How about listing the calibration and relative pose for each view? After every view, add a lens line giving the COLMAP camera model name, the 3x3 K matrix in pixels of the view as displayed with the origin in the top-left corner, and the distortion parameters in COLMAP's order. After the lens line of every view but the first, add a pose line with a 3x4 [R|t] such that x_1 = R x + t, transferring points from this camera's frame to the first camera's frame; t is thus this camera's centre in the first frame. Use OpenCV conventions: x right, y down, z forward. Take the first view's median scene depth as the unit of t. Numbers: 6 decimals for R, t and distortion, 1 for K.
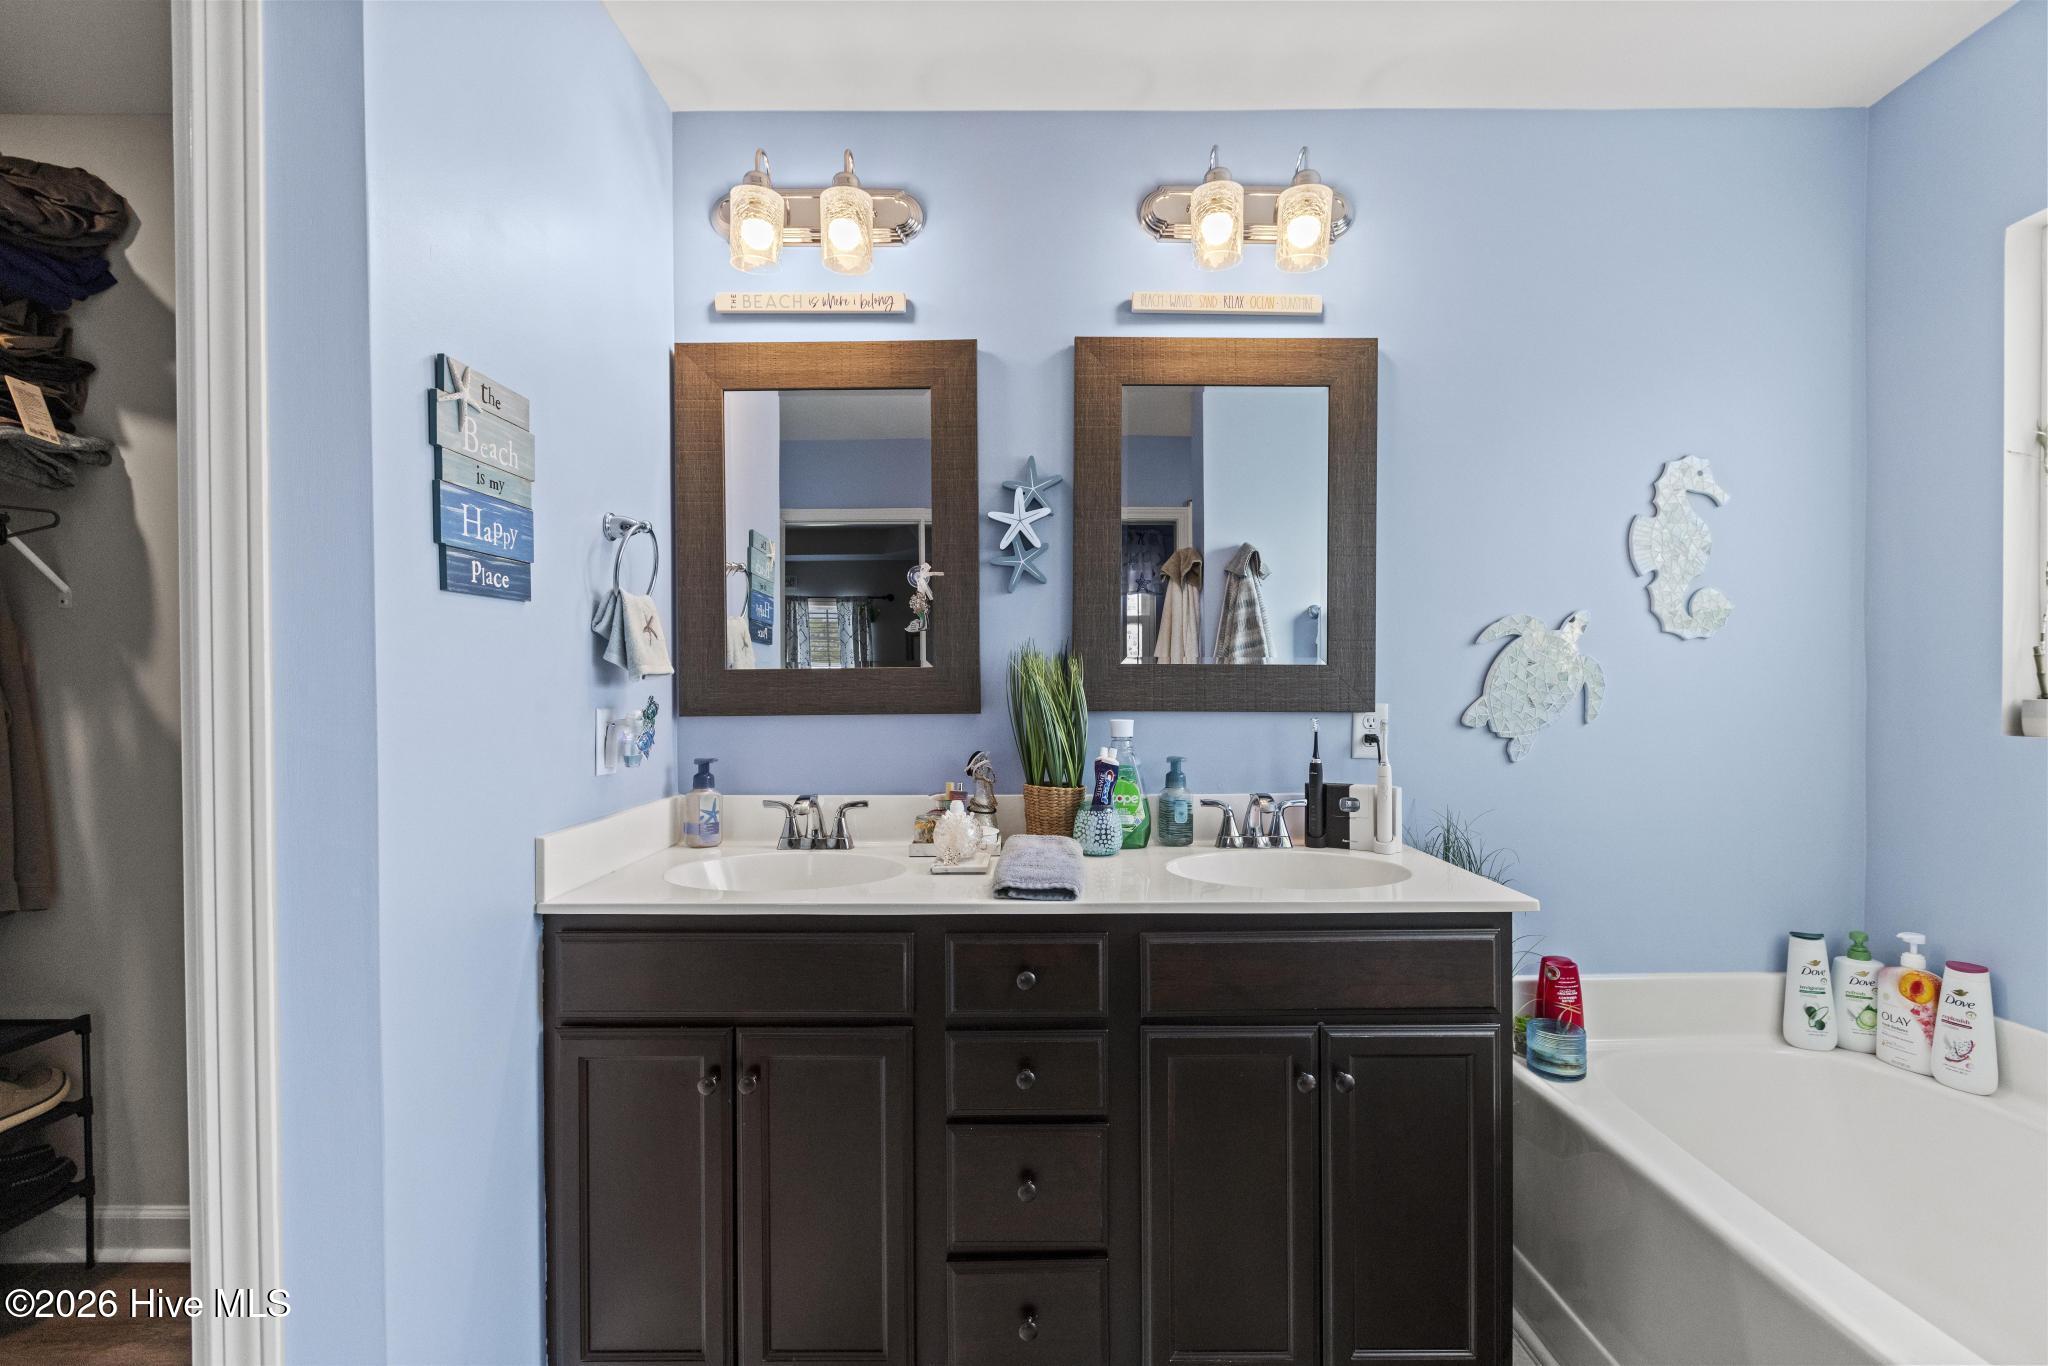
lens RADIAL K [[910.3, 0, 1030.6], [0, 910.3, 689.7], [0, 0, 1]] dist [-0.000489, -0.000212]
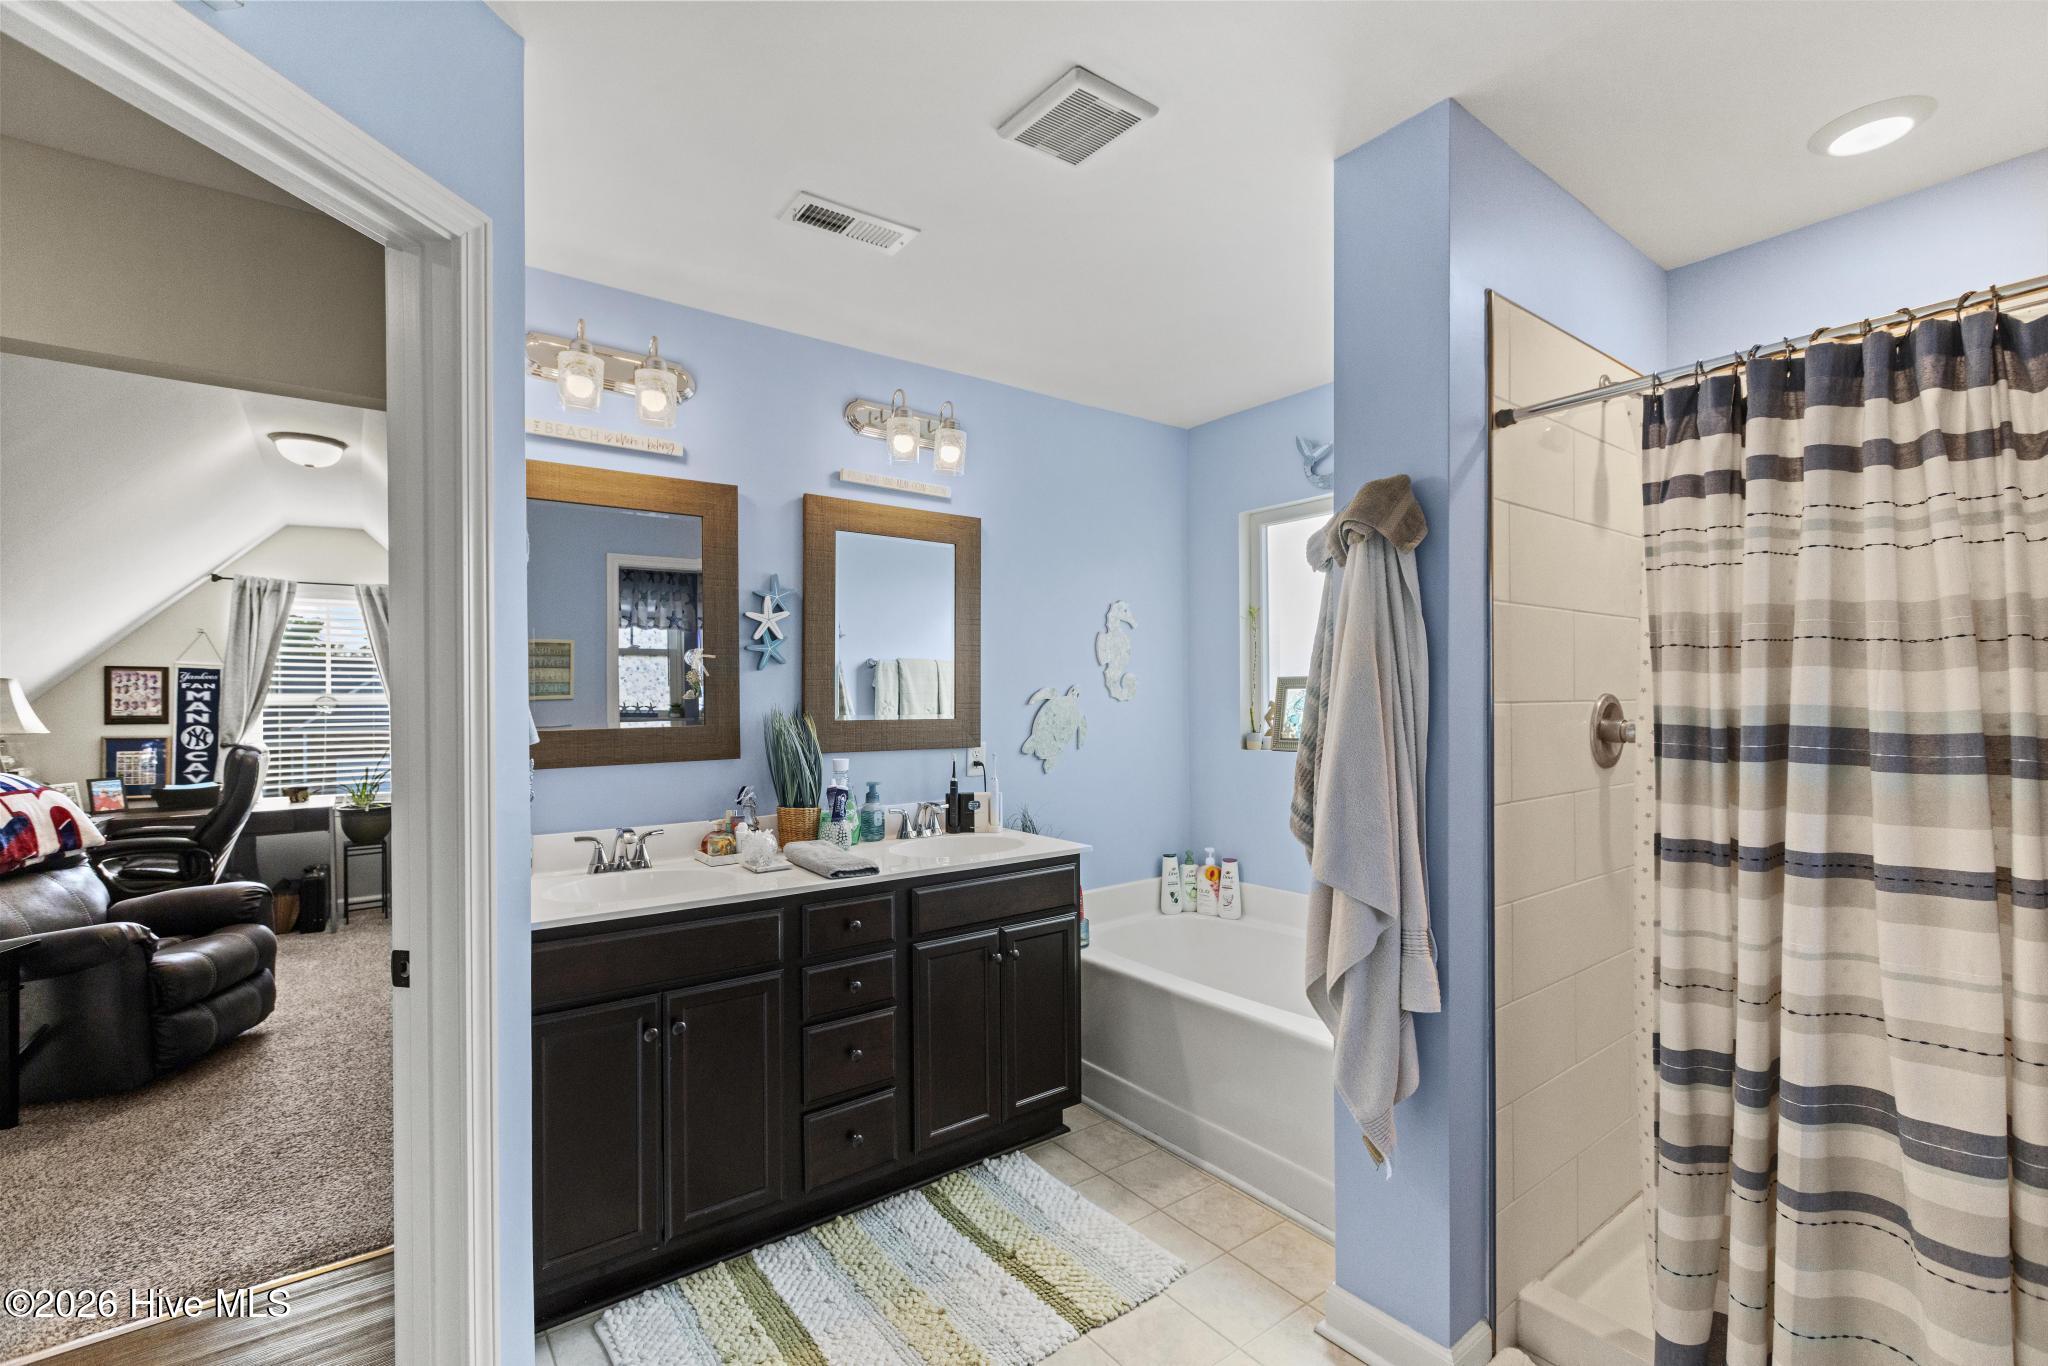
lens RADIAL K [[910.3, 0, 1026.4], [0, 910.3, 689.3], [0, 0, 1]] dist [-0.000489, -0.000212]
pose [[0.801851, 0.002206, 0.597520, -0.537980], [0.003292, 0.999962, -0.008108, -0.066684], [-0.597515, 0.008468, 0.801813, -0.363617]]
